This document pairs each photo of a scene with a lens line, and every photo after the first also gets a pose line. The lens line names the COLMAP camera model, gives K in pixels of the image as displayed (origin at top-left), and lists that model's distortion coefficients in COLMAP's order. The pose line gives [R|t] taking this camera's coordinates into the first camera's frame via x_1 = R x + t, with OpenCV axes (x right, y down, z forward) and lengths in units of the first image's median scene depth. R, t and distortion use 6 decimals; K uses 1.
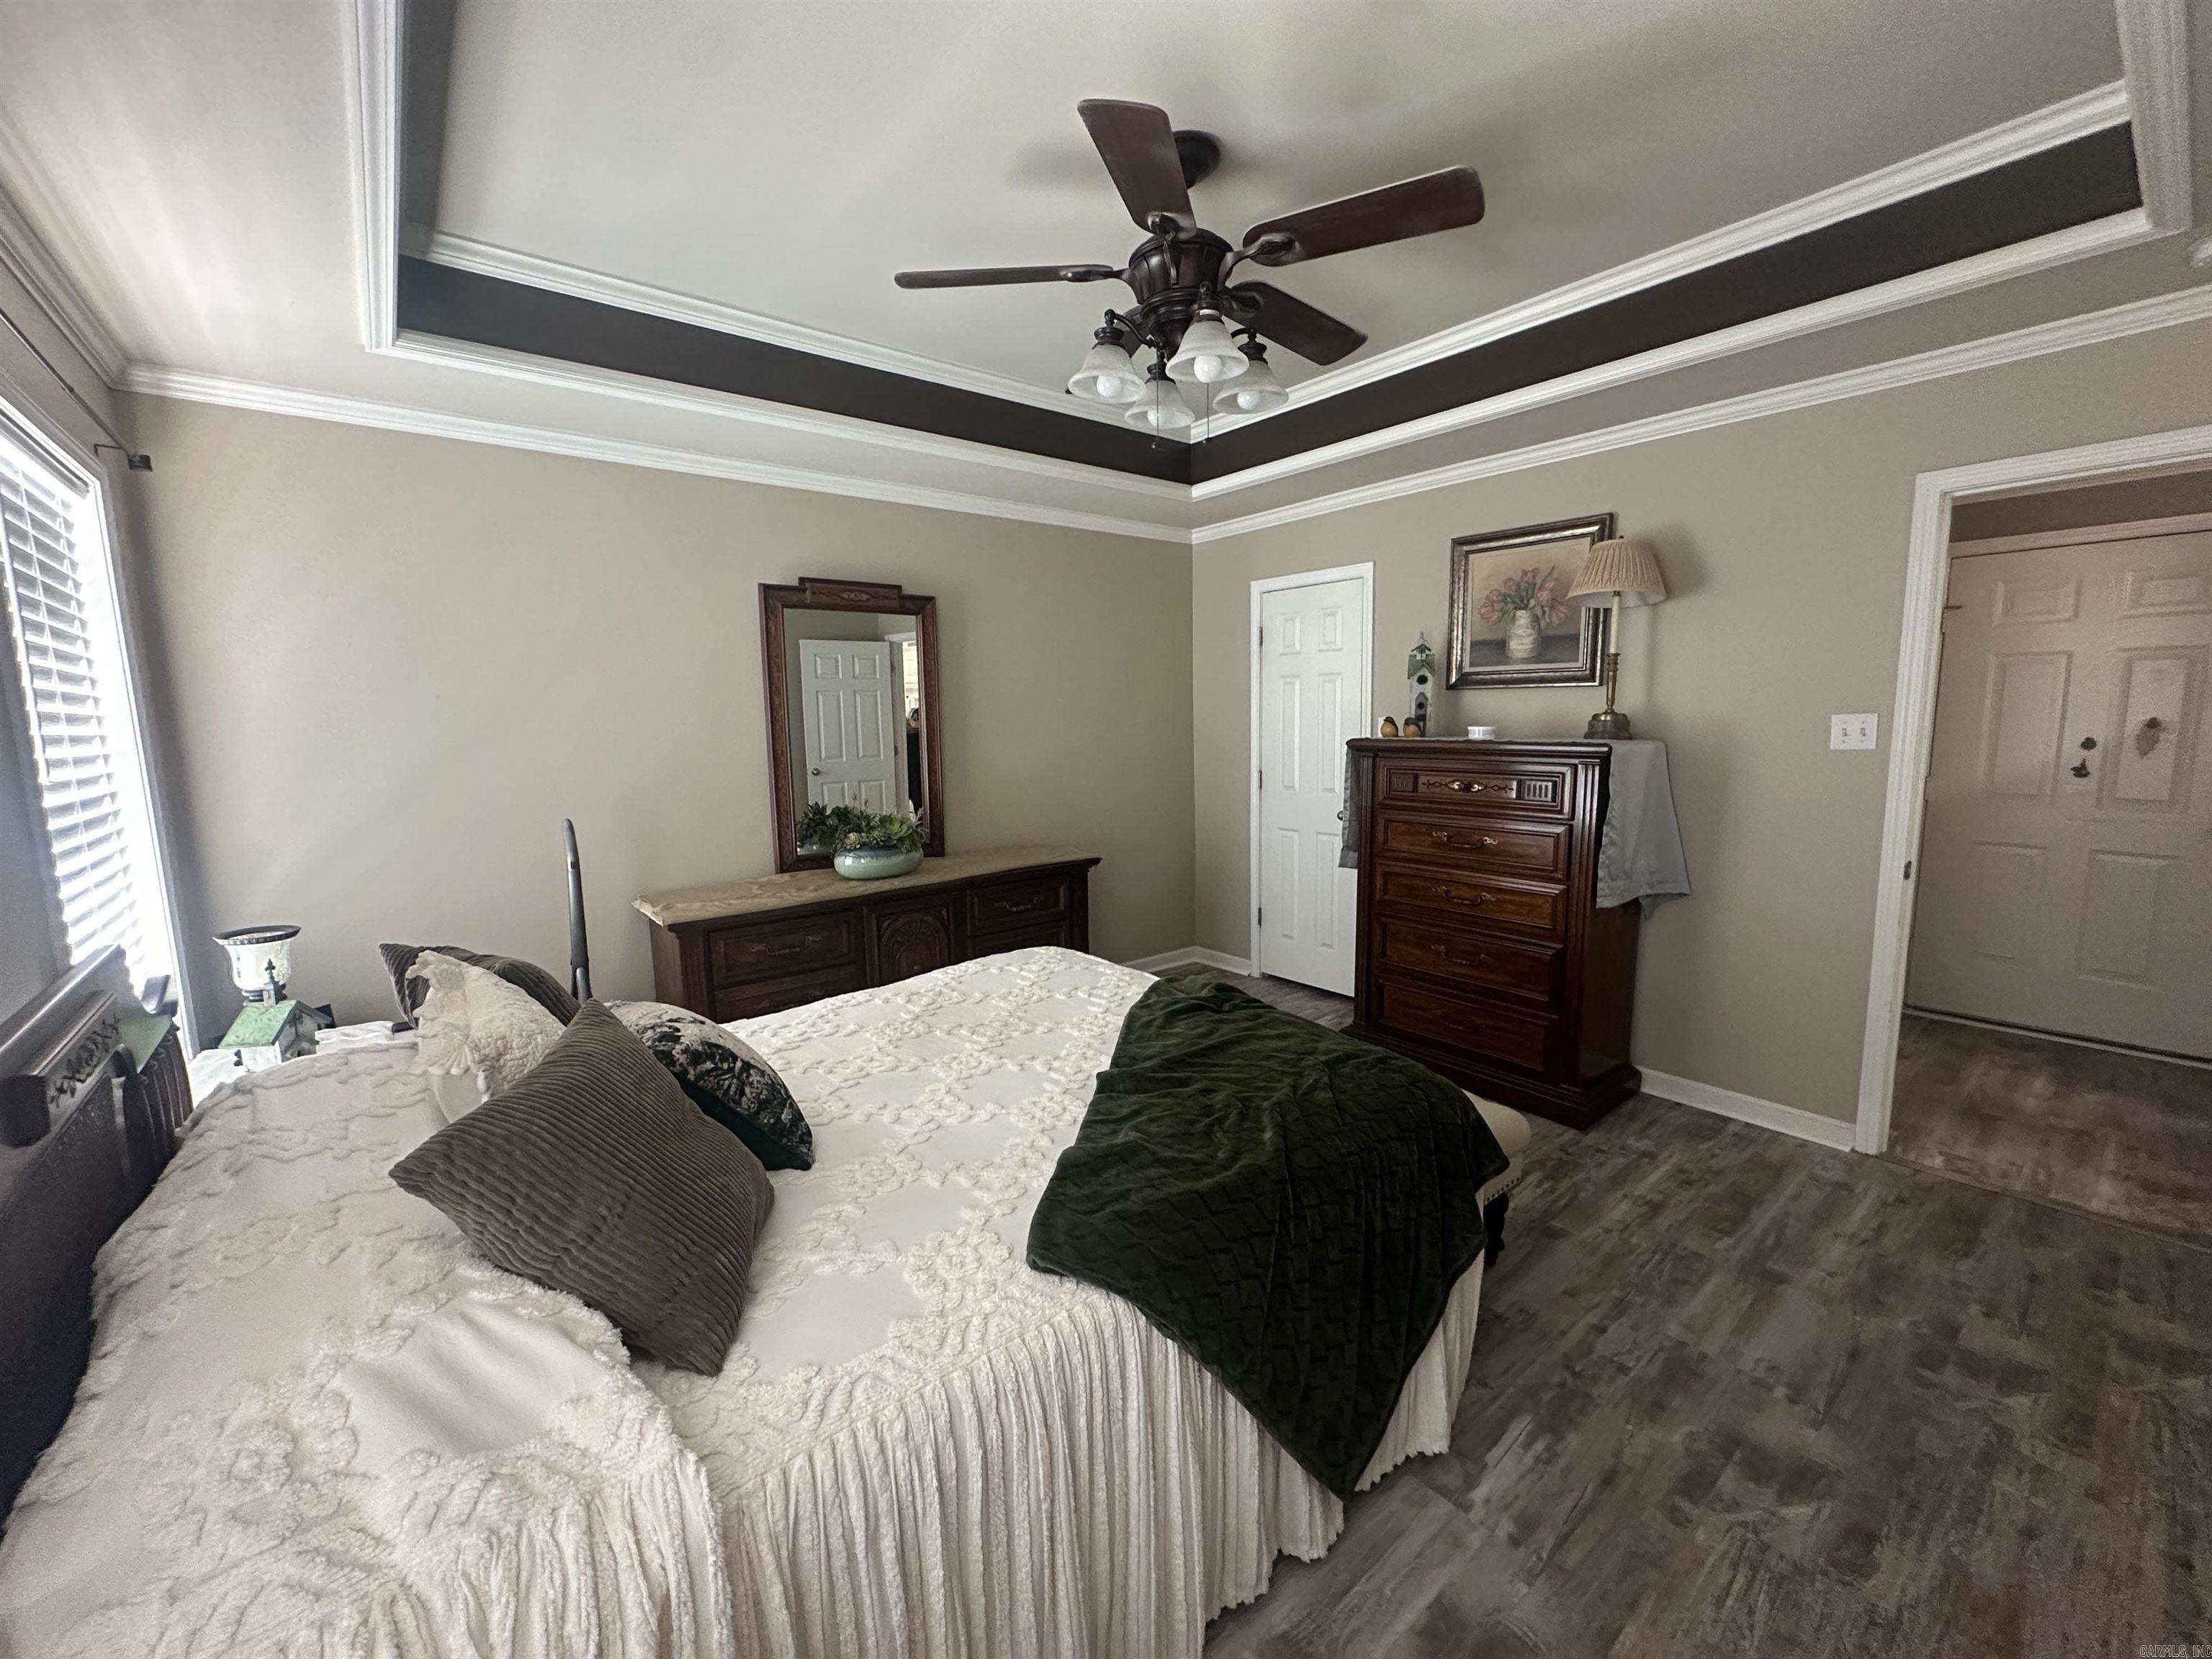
lens RADIAL K [[886.6, 0, 1106.0], [0, 886.6, 829.5], [0, 0, 1]] dist [-0.001495, 0.000178]
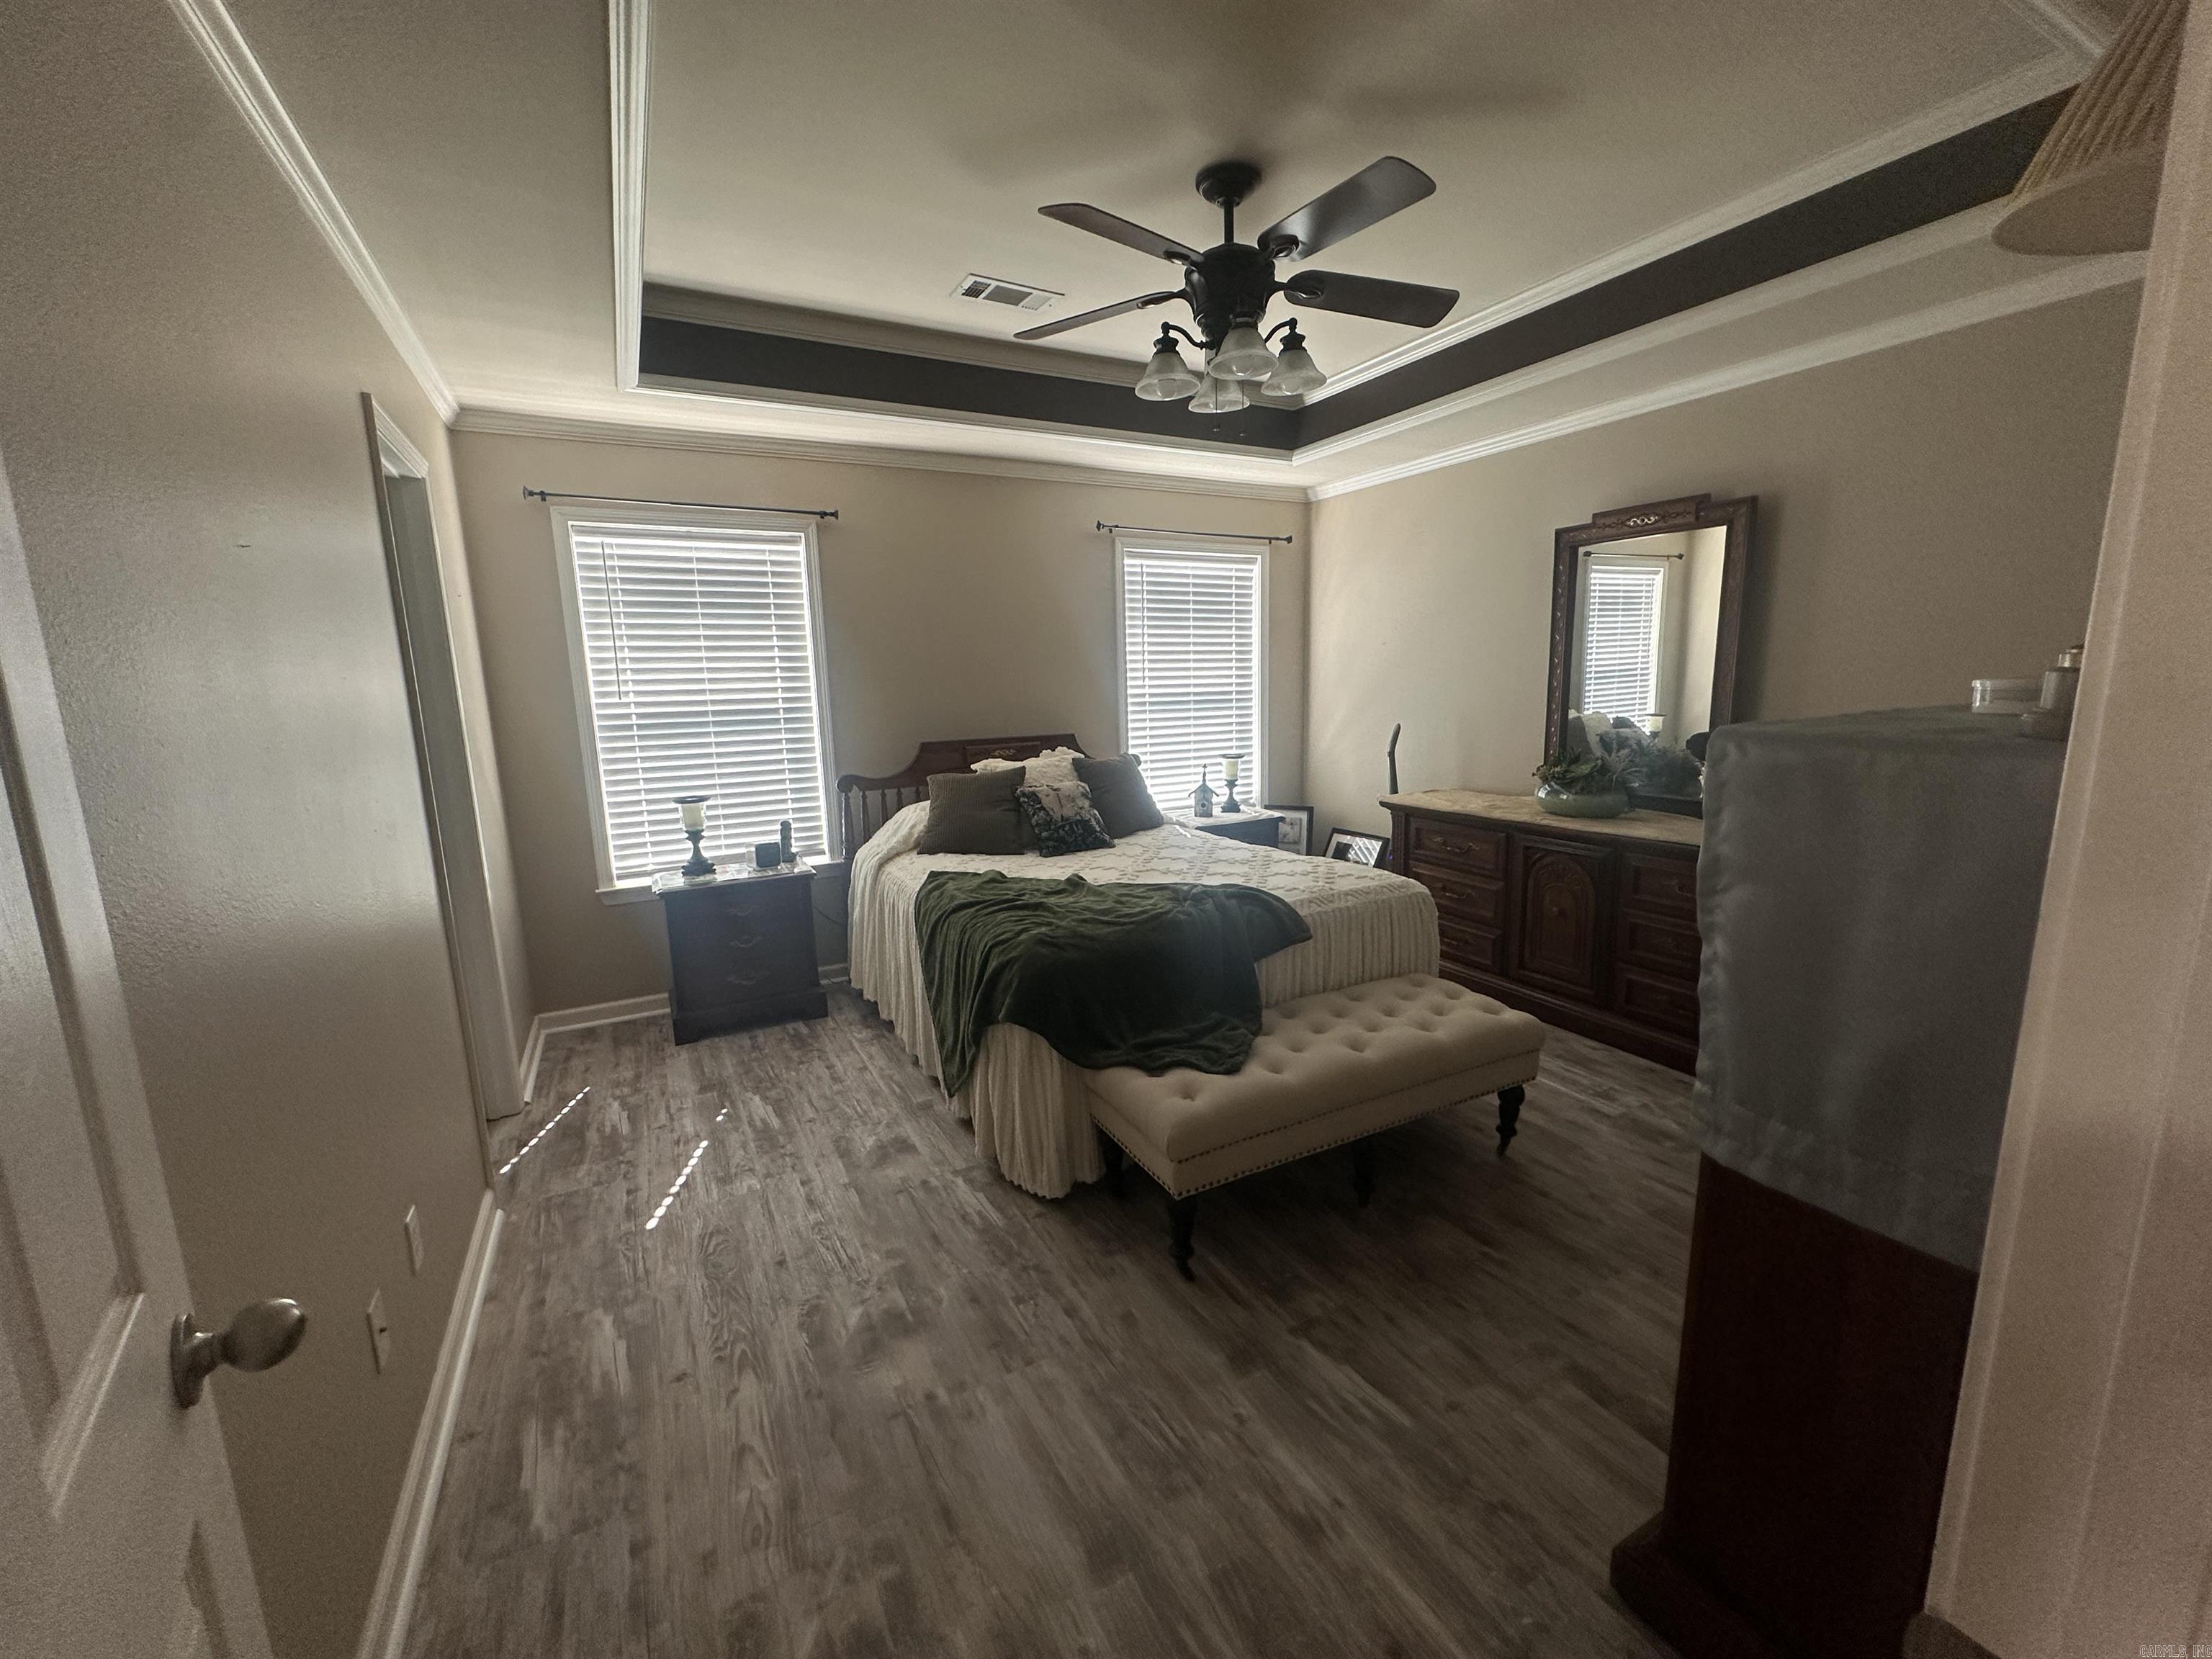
lens RADIAL K [[886.6, 0, 1106.0], [0, 886.6, 829.5], [0, 0, 1]] dist [-0.001495, 0.000178]
pose [[-0.187422, 0.192544, -0.963224, 1.298925], [-0.100140, 0.971746, 0.213733, -0.146939], [0.977162, 0.136515, -0.162846, 1.058112]]
